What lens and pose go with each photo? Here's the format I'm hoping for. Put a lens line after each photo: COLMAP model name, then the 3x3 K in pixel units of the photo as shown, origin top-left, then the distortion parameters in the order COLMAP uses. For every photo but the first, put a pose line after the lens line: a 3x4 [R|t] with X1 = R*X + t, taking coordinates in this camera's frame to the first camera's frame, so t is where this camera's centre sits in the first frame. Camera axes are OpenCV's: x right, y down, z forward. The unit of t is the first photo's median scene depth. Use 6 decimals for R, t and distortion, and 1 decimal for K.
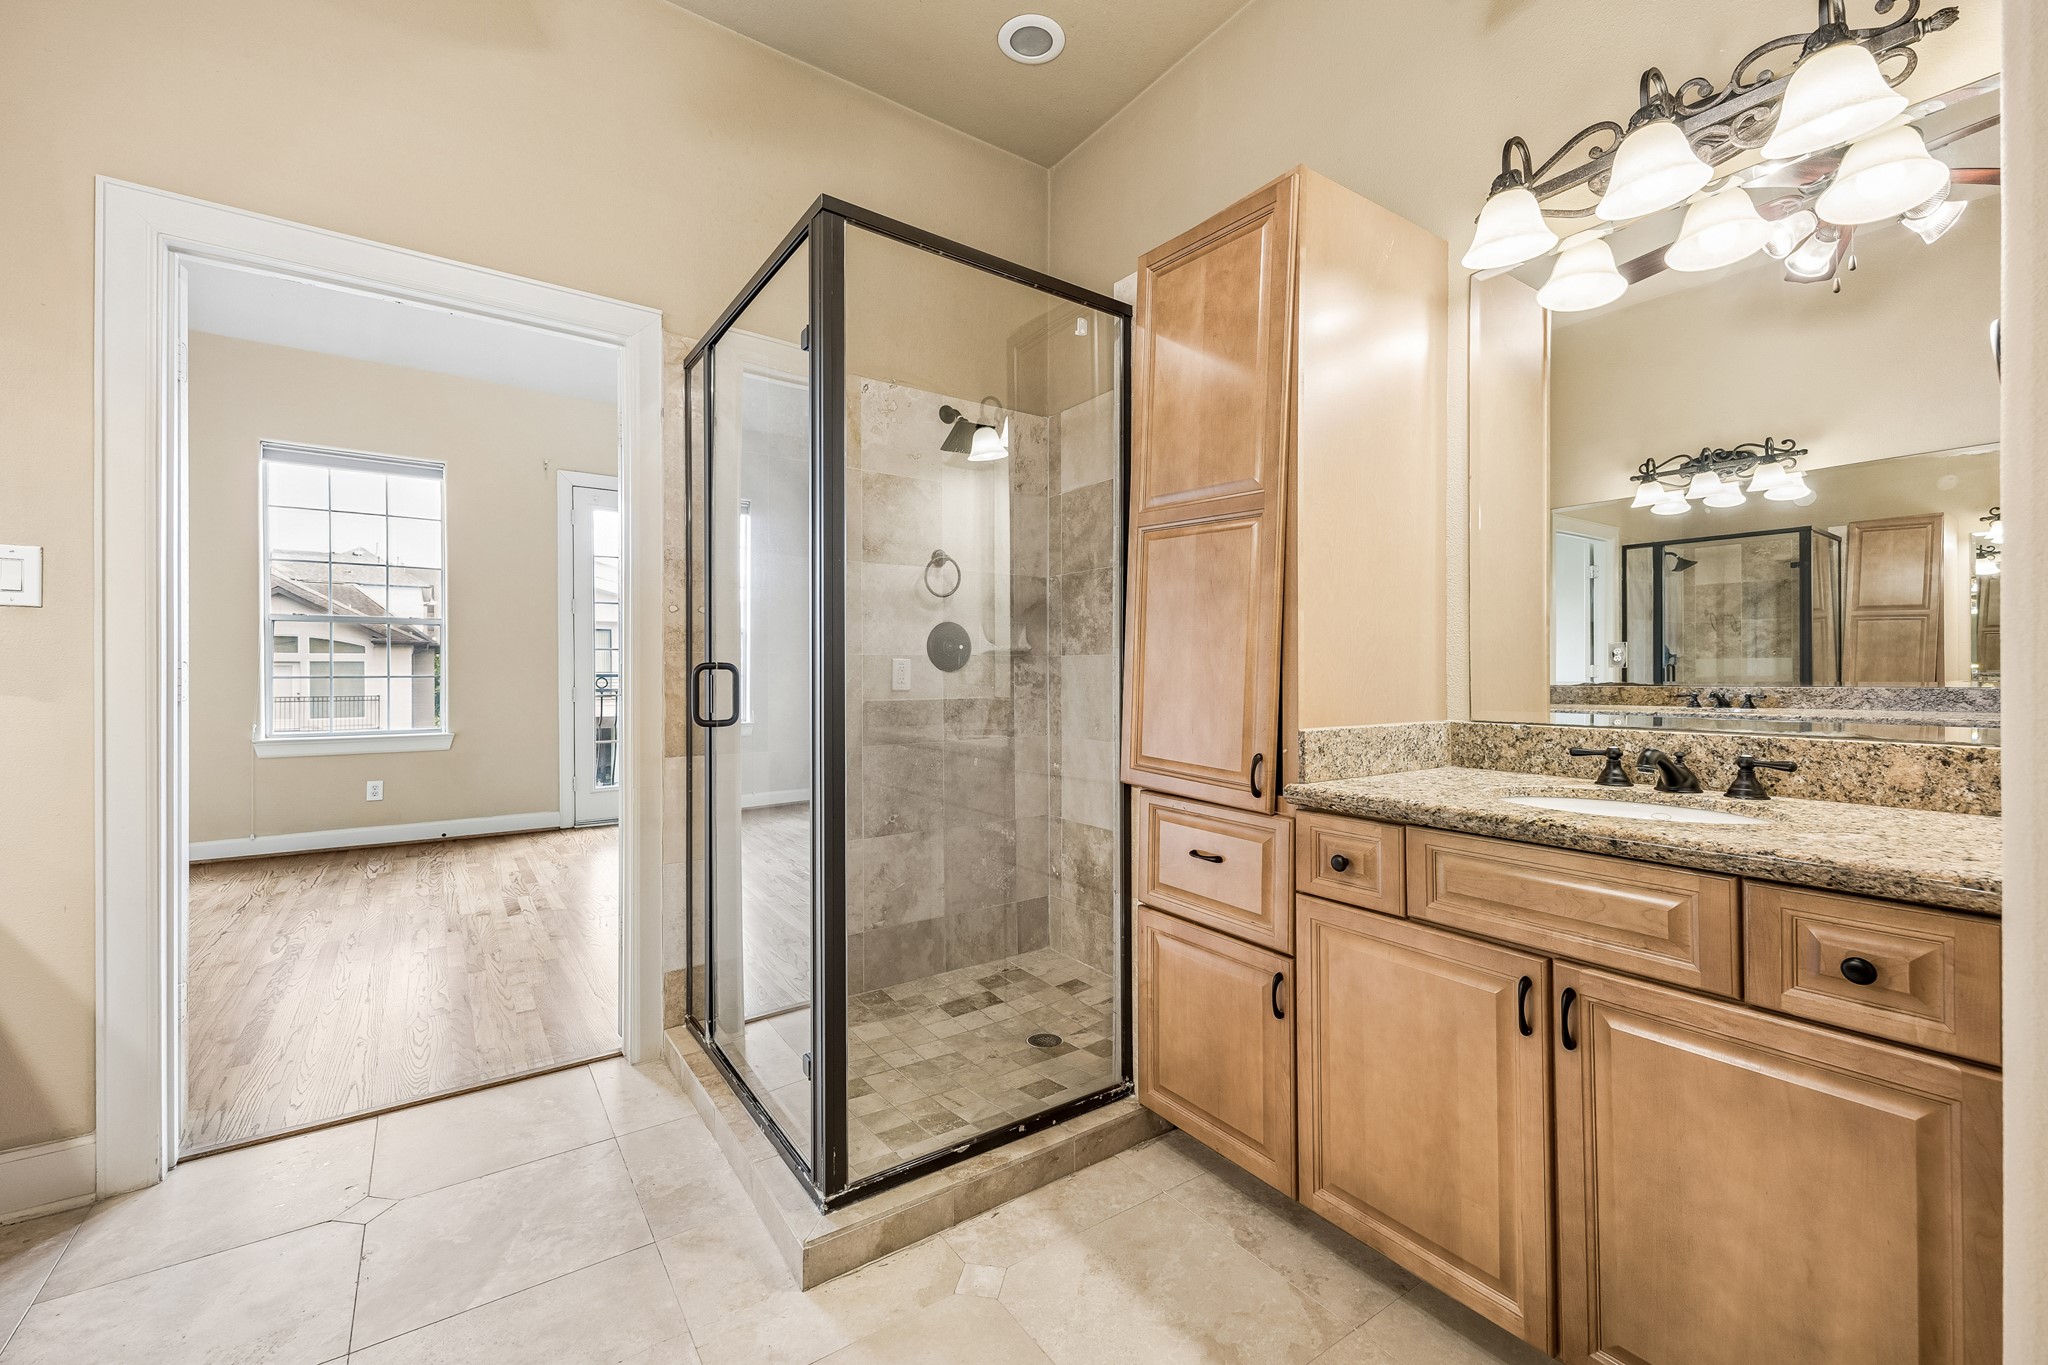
lens RADIAL K [[865.7, 0, 1020.2], [0, 865.7, 667.4], [0, 0, 1]] dist [0.023264, -0.004369]
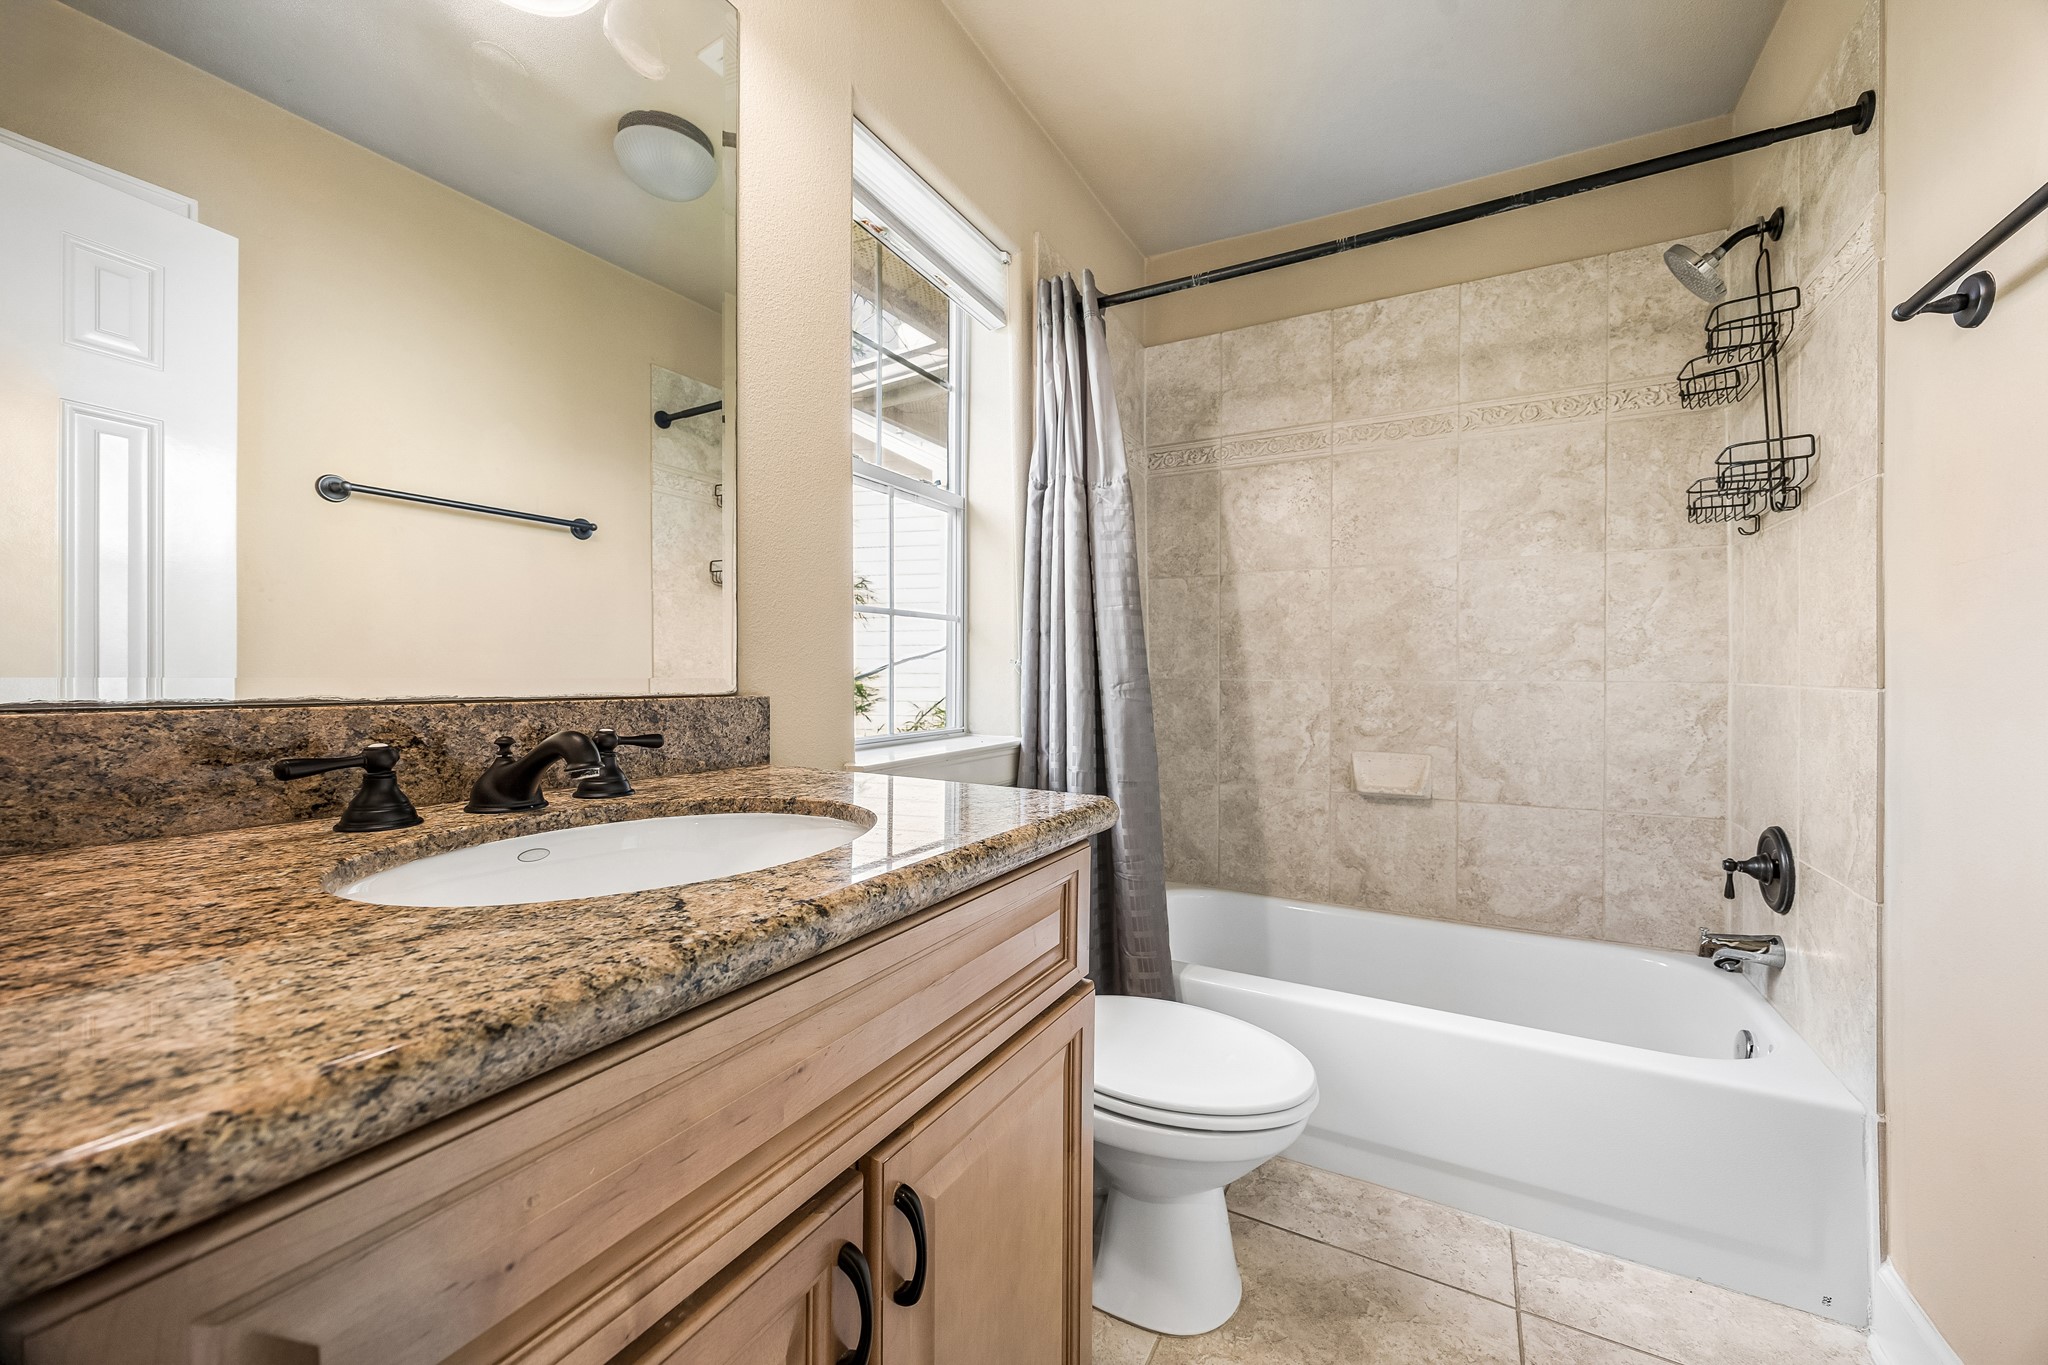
lens RADIAL K [[800.6, 0, 1035.8], [0, 800.6, 684.4], [0, 0, 1]] dist [0.004505, 0.000710]
pose [[-0.454071, -0.004839, 0.890952, 0.121869], [-0.003366, 0.999987, 0.003716, 0.048230], [-0.890959, -0.001312, -0.454081, 0.748892]]
